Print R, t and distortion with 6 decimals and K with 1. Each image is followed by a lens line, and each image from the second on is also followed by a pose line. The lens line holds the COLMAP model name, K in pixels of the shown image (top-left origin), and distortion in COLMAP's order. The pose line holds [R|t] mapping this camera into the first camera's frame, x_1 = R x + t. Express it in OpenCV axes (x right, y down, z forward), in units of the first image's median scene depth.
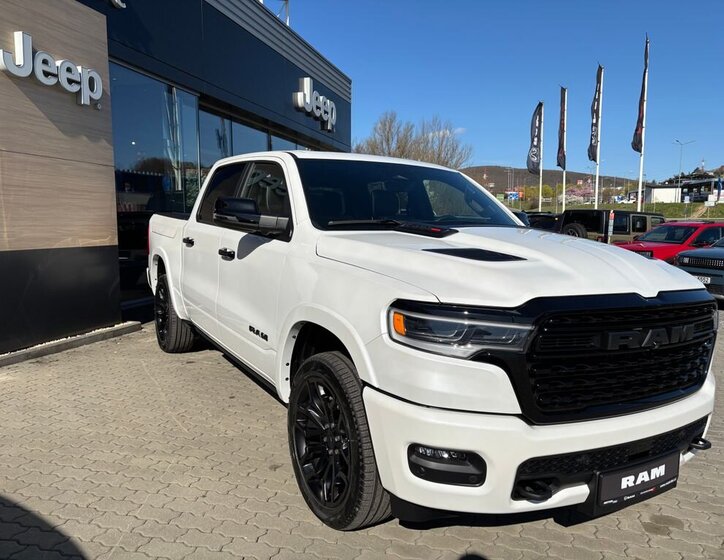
lens RADIAL K [[561.9, 0, 362.0], [0, 561.9, 280.0], [0, 0, 1]] dist [0.038812, -0.035444]
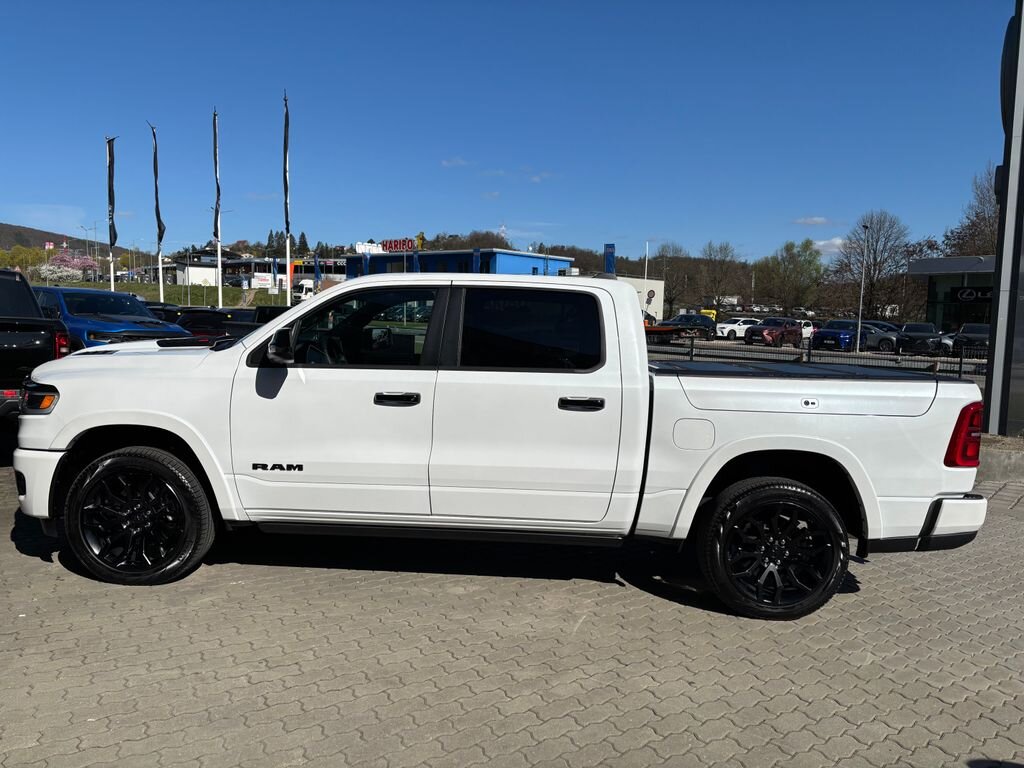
lens RADIAL K [[769.7, 0, 507.0], [0, 769.7, 381.8], [0, 0, 1]] dist [0.038159, -0.007655]
pose [[0.624236, -0.055906, 0.779233, -0.928782], [0.060468, 0.997902, 0.023154, -0.093490], [-0.778893, 0.032666, 0.626306, 0.294654]]
